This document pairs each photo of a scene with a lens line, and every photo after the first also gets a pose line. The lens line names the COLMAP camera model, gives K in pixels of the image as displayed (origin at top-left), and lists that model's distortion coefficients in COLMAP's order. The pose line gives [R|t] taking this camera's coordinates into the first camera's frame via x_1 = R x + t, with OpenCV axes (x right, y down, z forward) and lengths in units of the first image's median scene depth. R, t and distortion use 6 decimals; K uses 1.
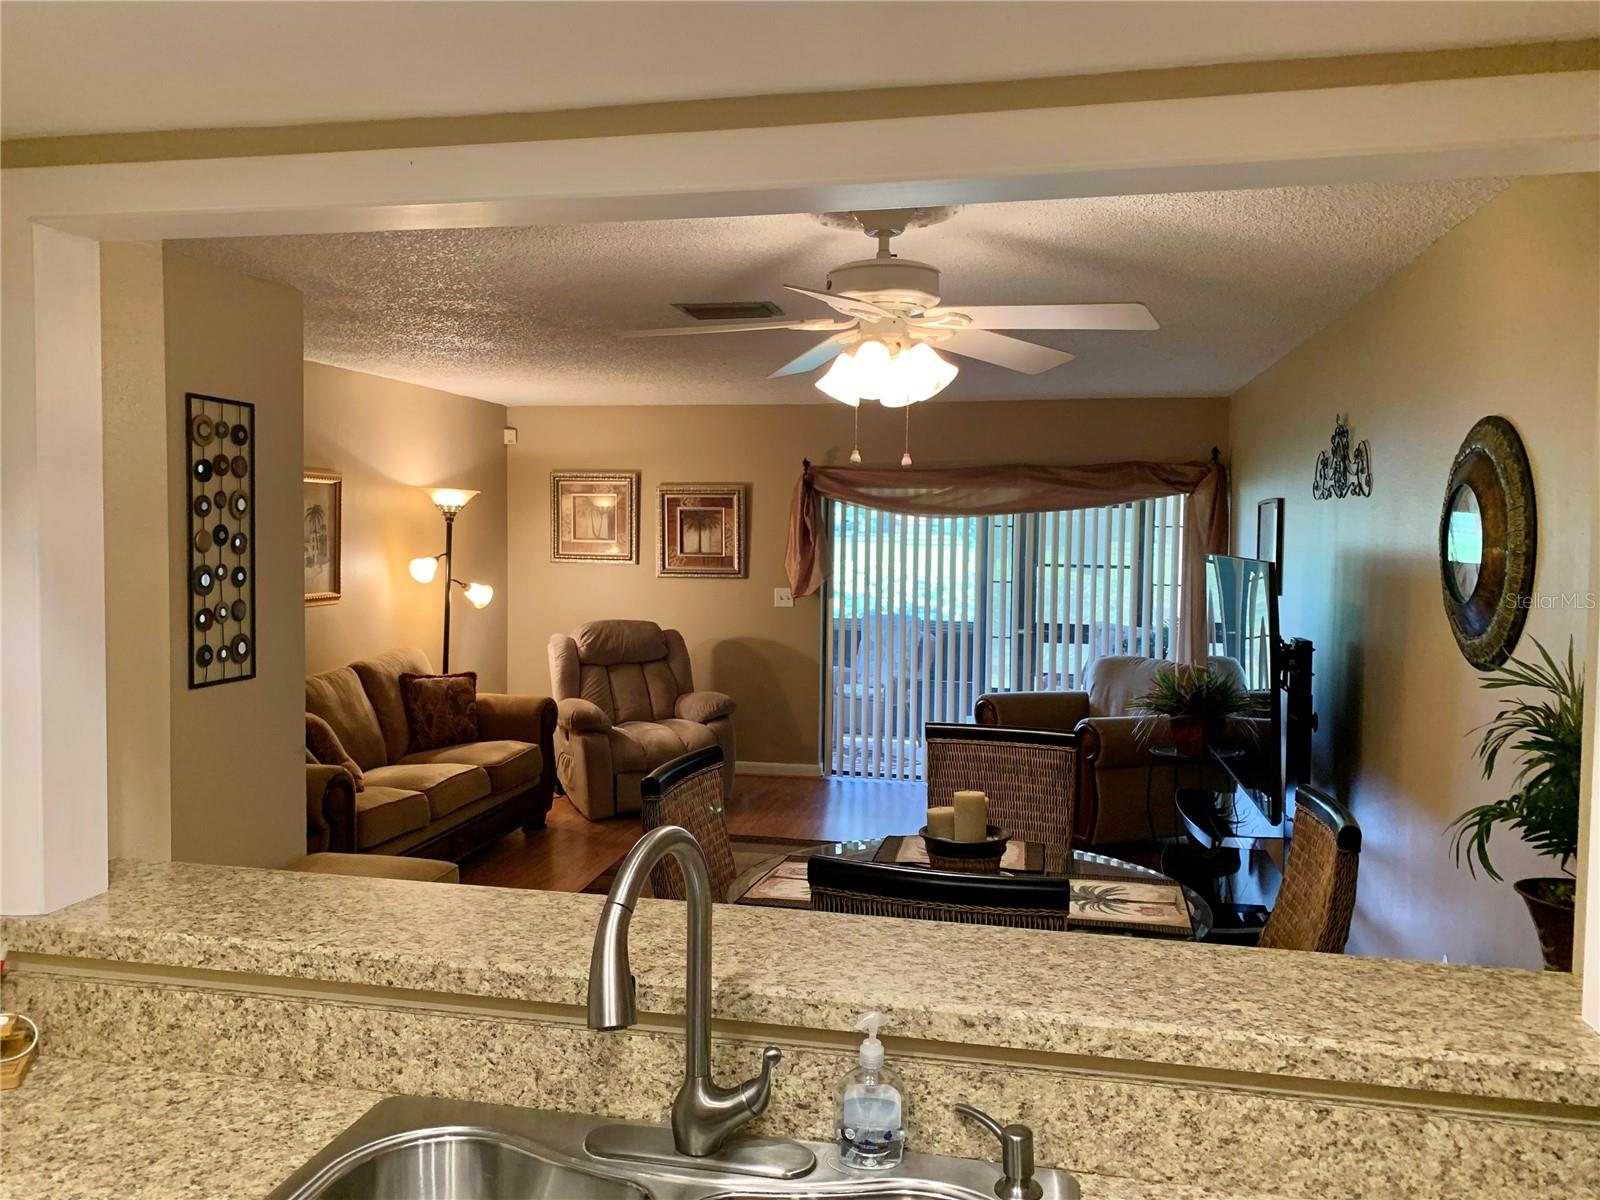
lens RADIAL K [[1206.3, 0, 815.2], [0, 1206.3, 574.3], [0, 0, 1]] dist [0.047323, -0.048910]
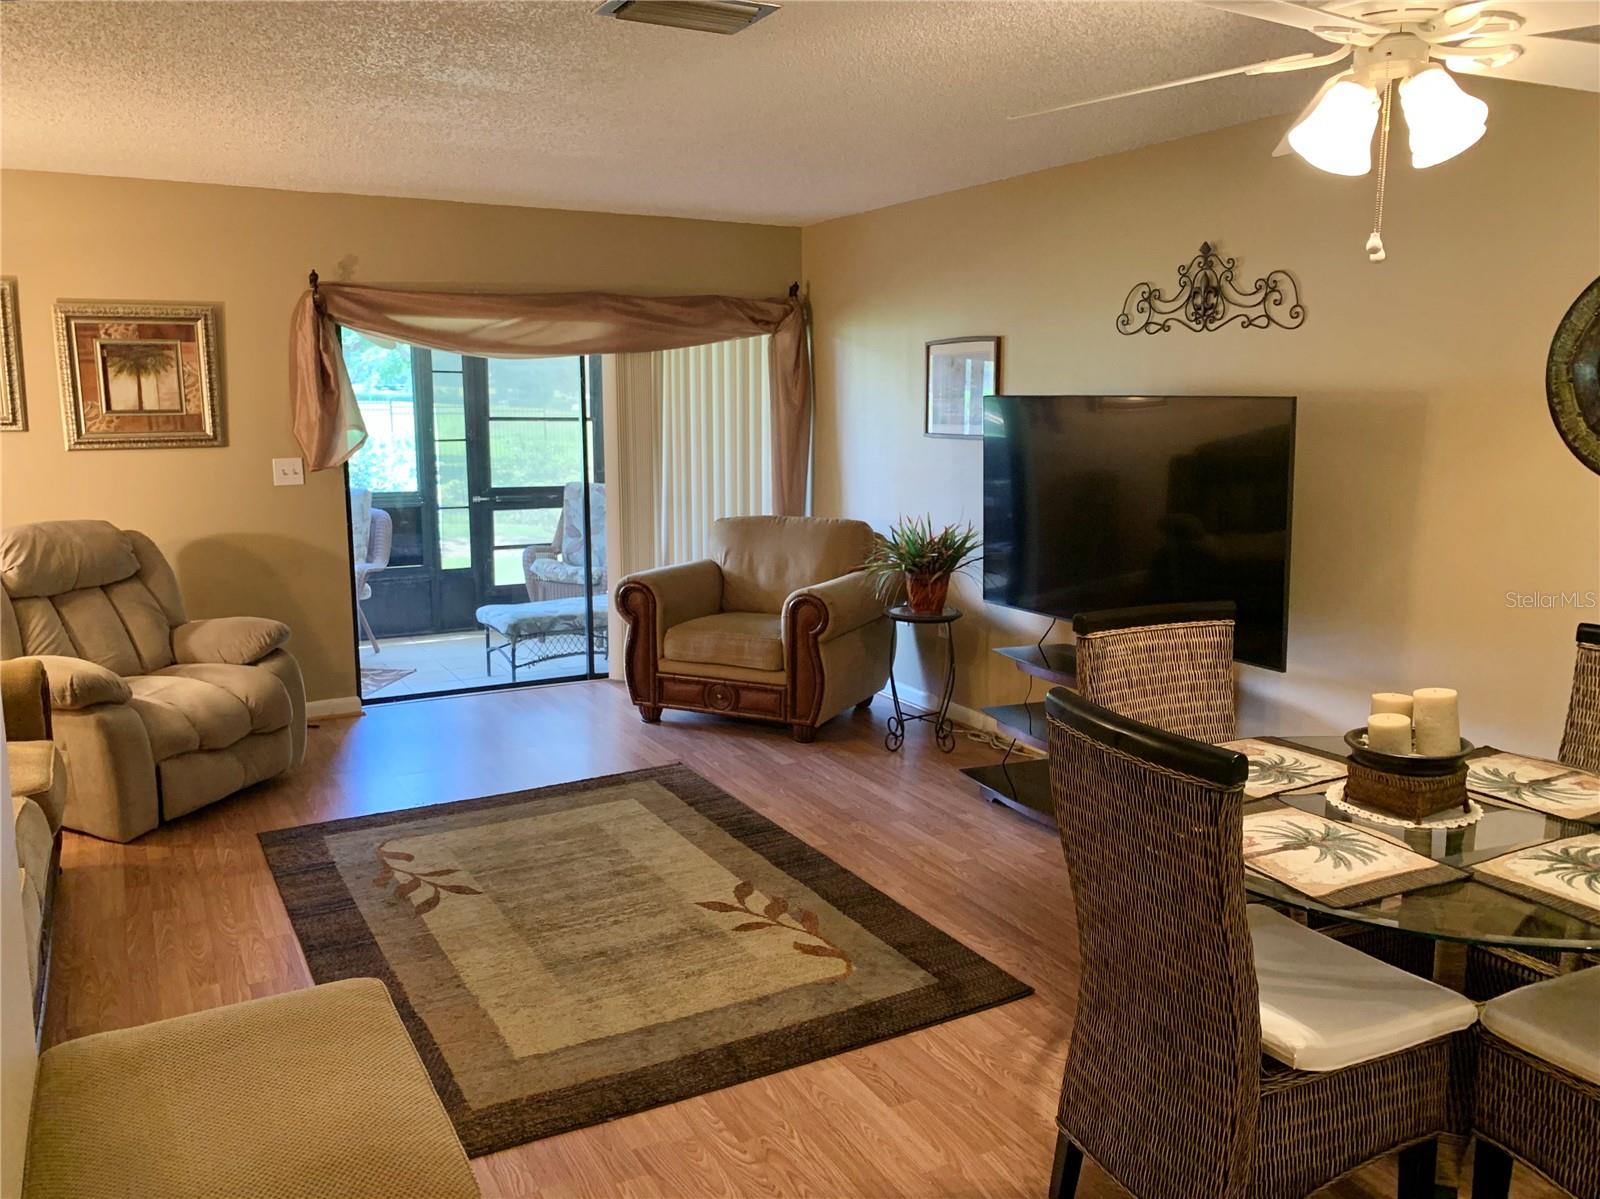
lens RADIAL K [[1206.3, 0, 814.0], [0, 1206.3, 594.2], [0, 0, 1]] dist [0.047323, -0.048910]
pose [[0.757232, -0.118679, 0.642273, -0.298917], [0.031664, 0.988867, 0.145391, -0.004187], [-0.652378, -0.089758, 0.752560, 0.297555]]
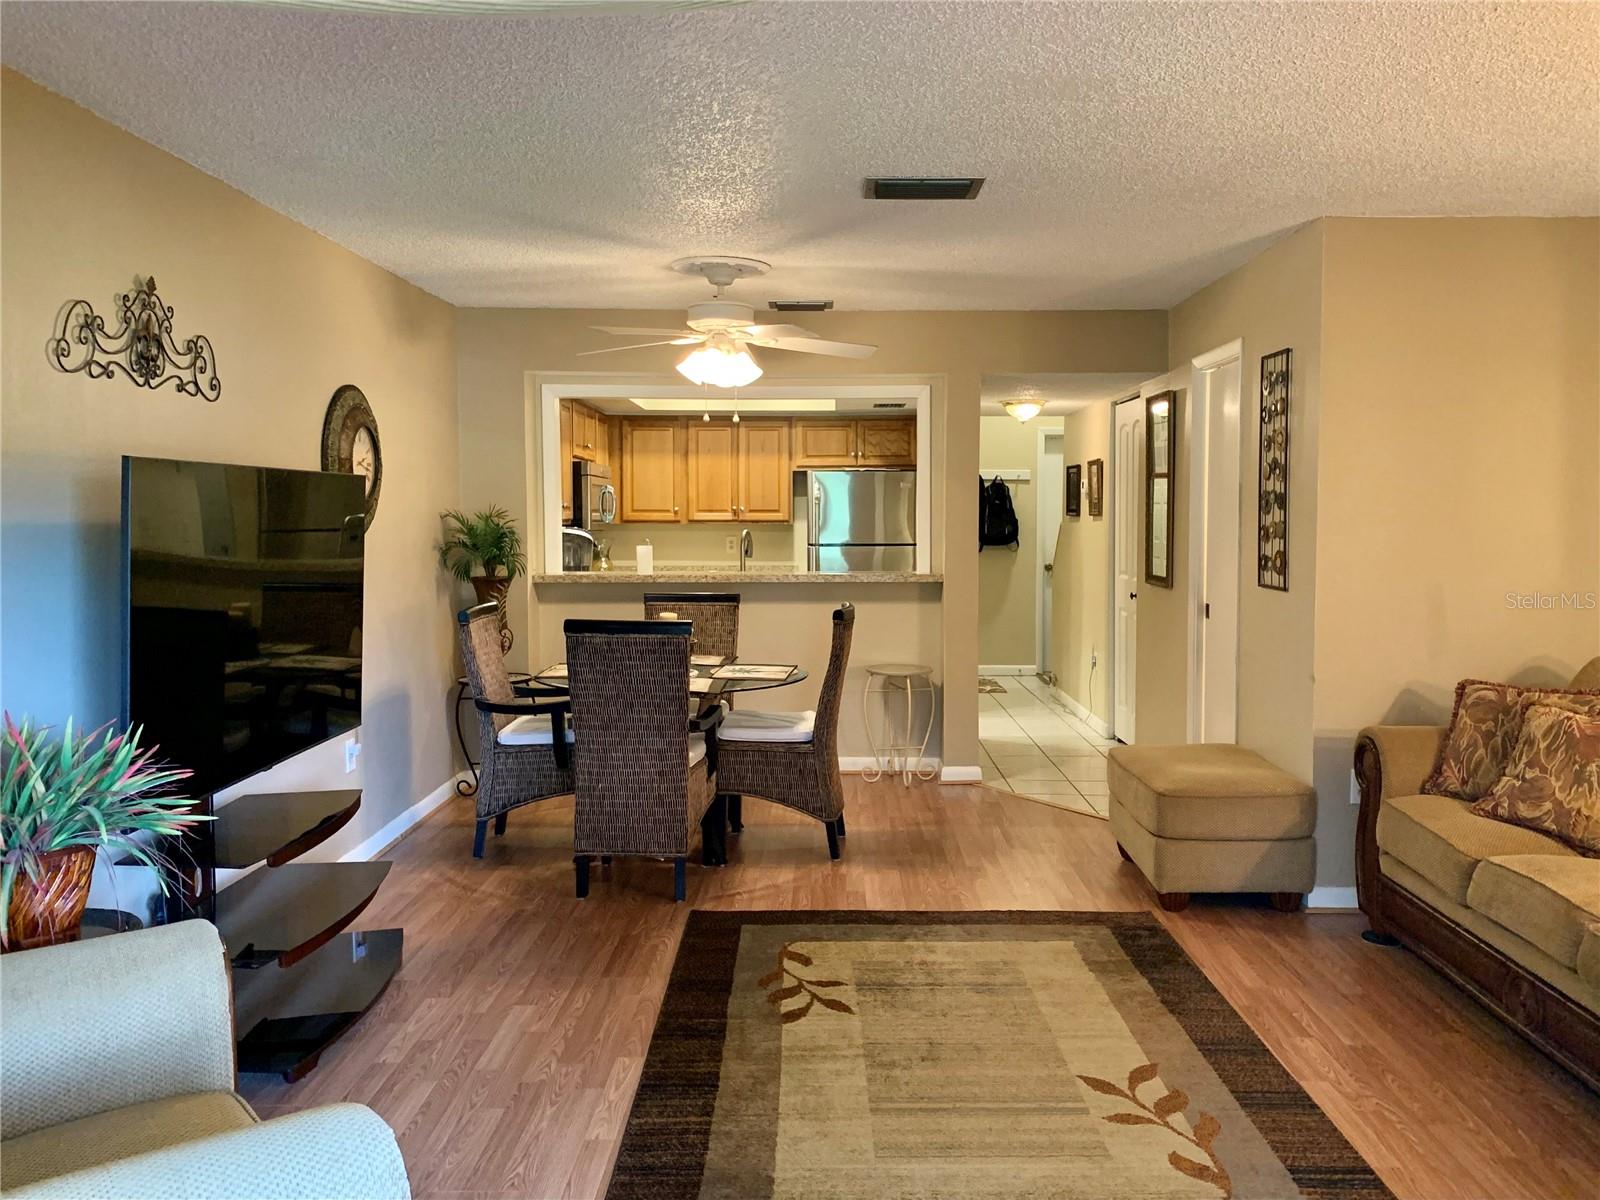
lens RADIAL K [[1264.5, 0, 817.2], [0, 1264.5, 575.0], [0, 0, 1]] dist [0.037868, -0.043902]
pose [[-0.983543, -0.000916, -0.180673, 0.106953], [-0.016448, 0.996288, 0.084492, -0.013479], [0.179925, 0.086073, -0.979907, 1.231728]]
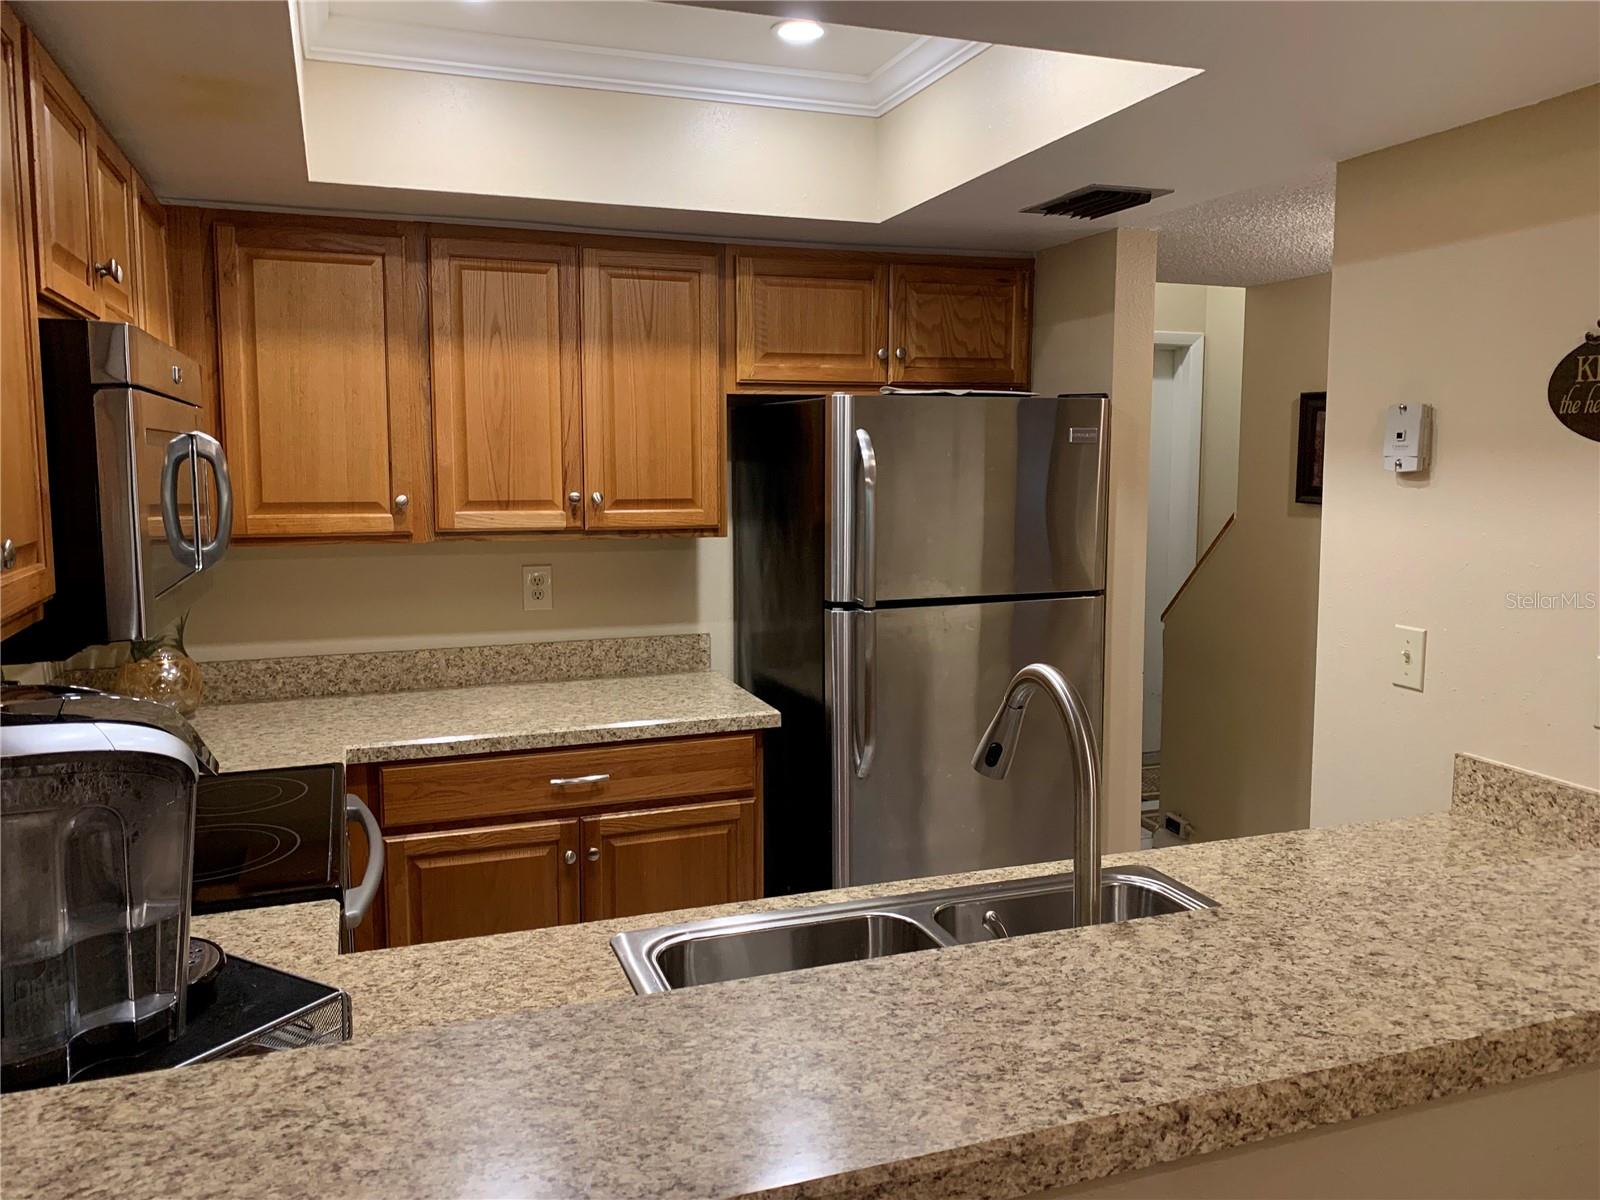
lens RADIAL K [[1206.3, 0, 803.4], [0, 1206.3, 585.4], [0, 0, 1]] dist [0.047323, -0.048910]
pose [[-0.854783, 0.046807, -0.516870, 0.115723], [-0.028321, 0.990234, 0.136509, -0.000906], [0.518212, 0.131324, -0.845110, 0.335743]]
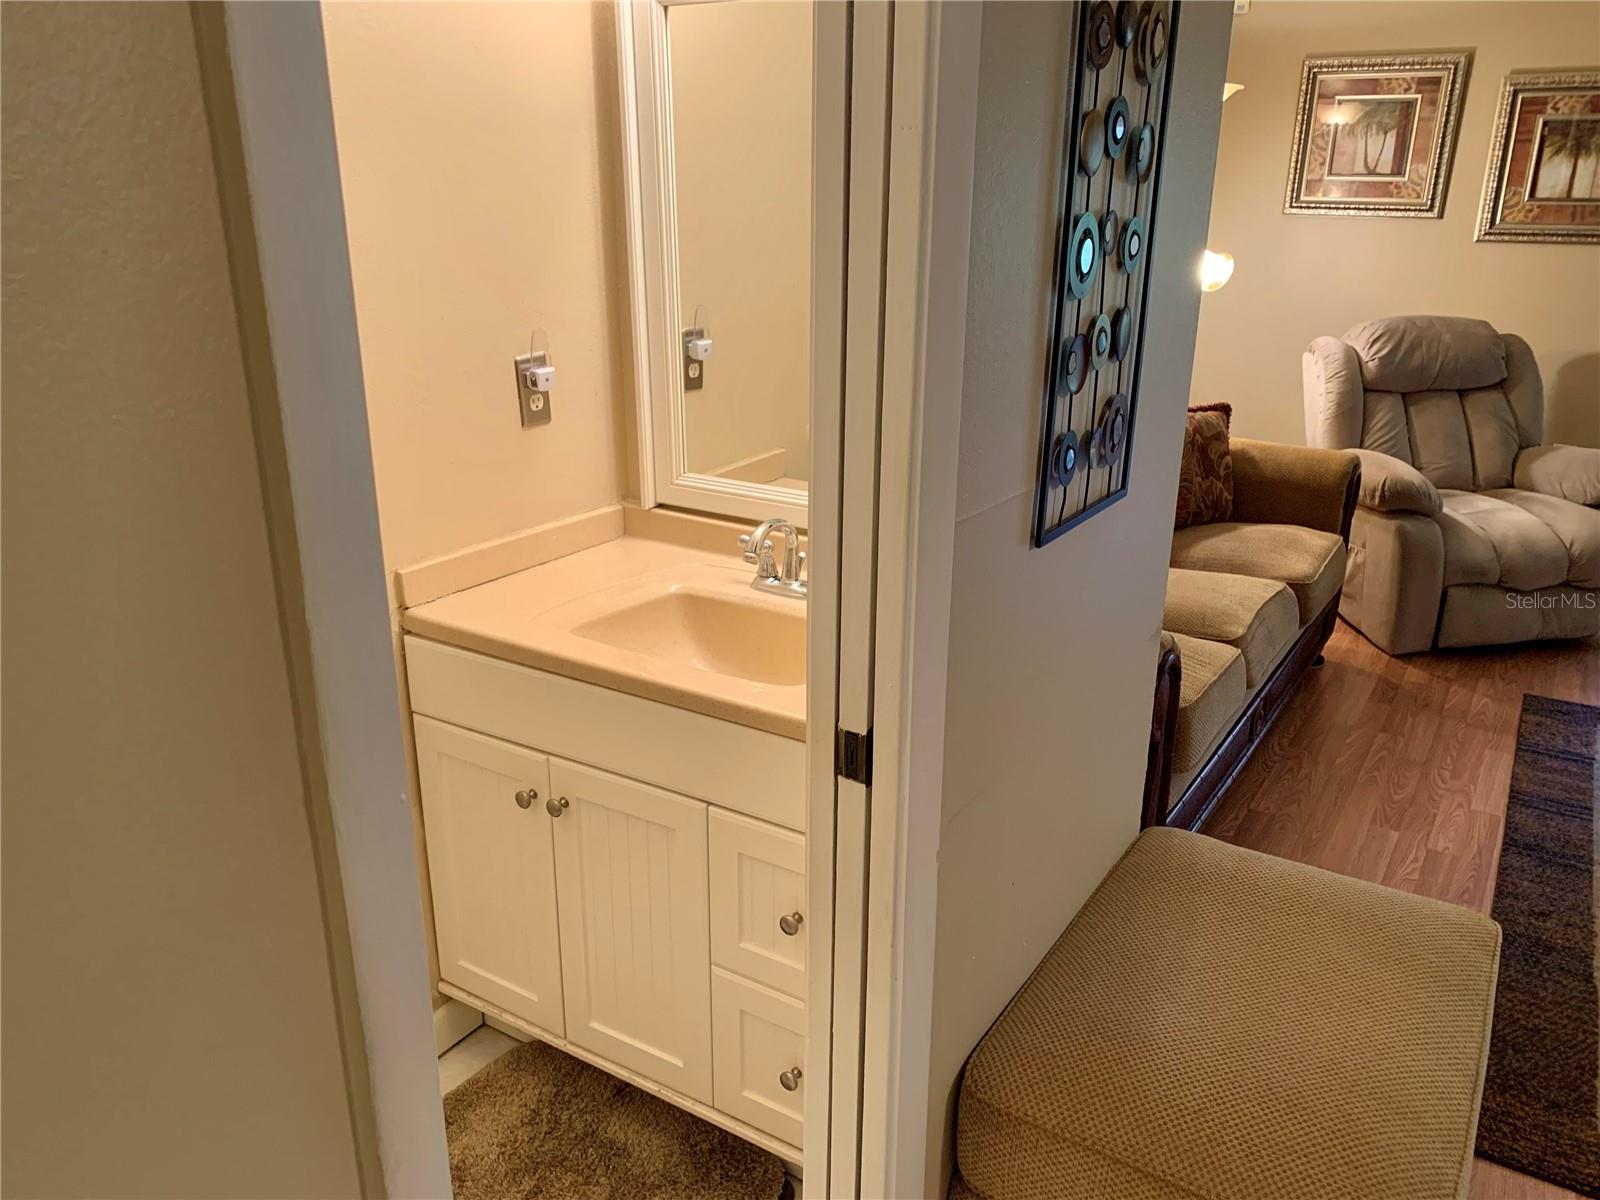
lens RADIAL K [[1206.3, 0, 816.7], [0, 1206.3, 610.6], [0, 0, 1]] dist [0.047323, -0.048910]
pose [[0.932948, 0.117853, -0.340173, -0.244903], [-0.011271, 0.953998, 0.299601, -0.000306], [0.359833, -0.275678, 0.891359, 0.341925]]
